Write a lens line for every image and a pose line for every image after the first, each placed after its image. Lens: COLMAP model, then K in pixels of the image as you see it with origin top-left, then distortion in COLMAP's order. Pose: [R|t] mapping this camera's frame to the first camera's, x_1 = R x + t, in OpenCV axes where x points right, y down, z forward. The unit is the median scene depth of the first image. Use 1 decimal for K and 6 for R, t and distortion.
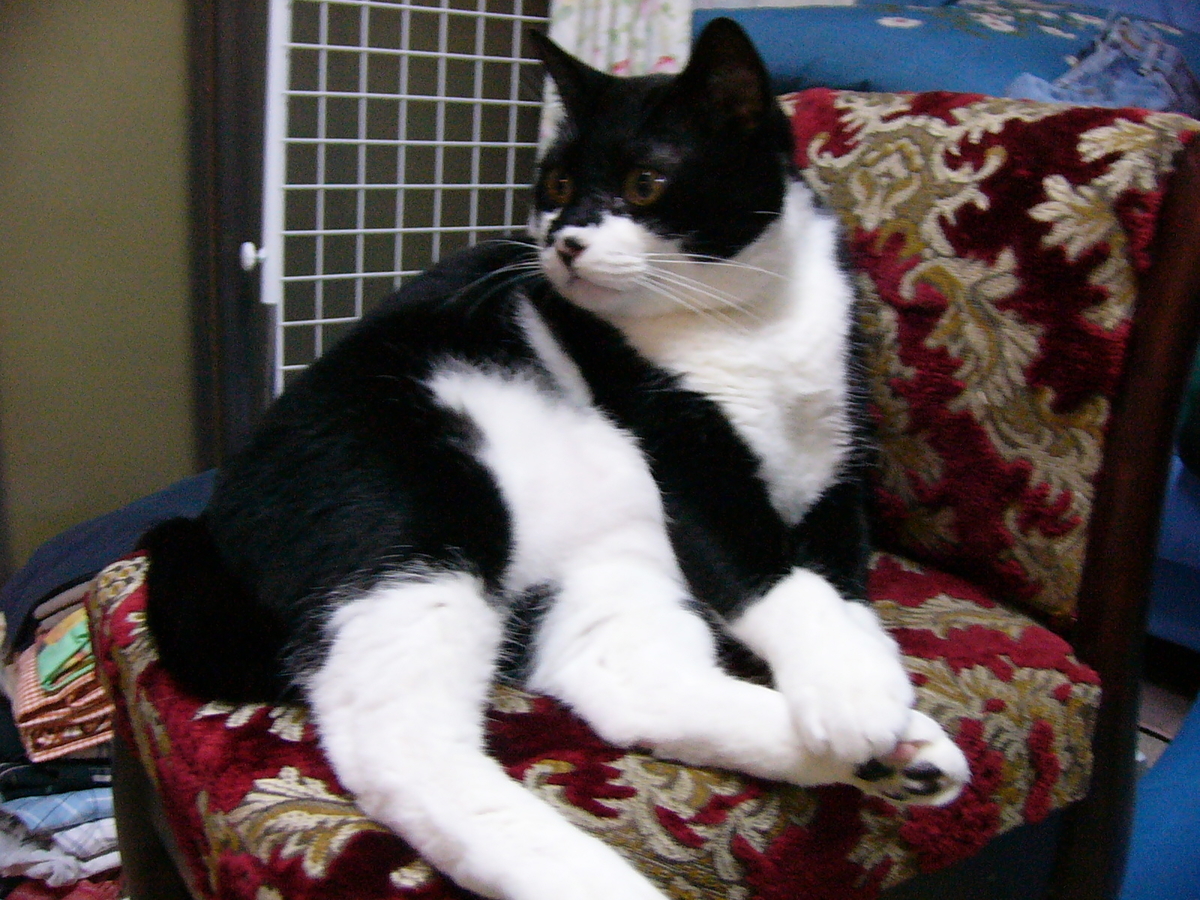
lens RADIAL K [[1264.0, 0, 600.0], [0, 1264.0, 450.0], [0, 0, 1]] dist [-0.198054, 0.204257]
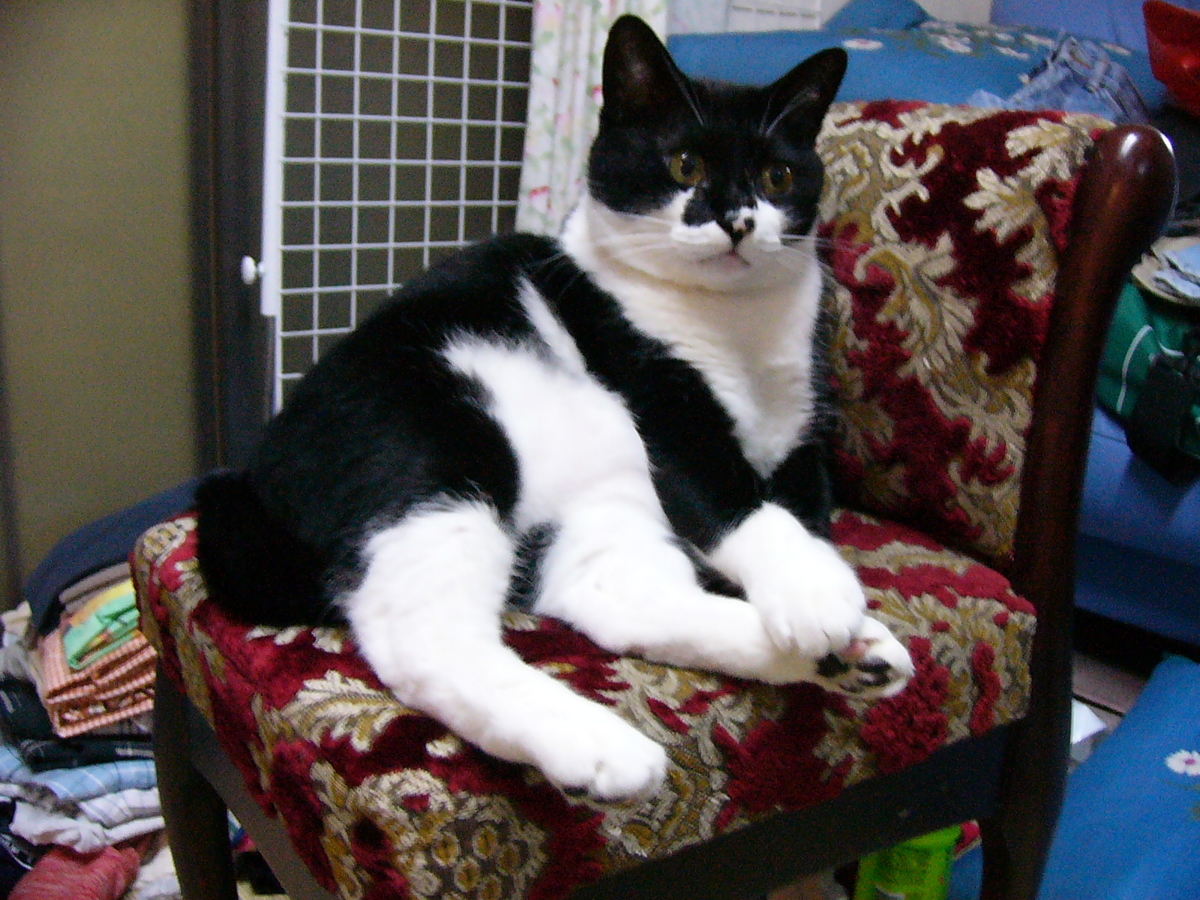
lens RADIAL K [[1264.0, 0, 600.0], [0, 1264.0, 450.0], [0, 0, 1]] dist [-0.198054, 0.204257]
pose [[0.999781, -0.012566, 0.016709, -0.012810], [0.012921, 0.999689, -0.021315, 0.059246], [-0.016435, 0.021526, 0.999633, -0.143371]]
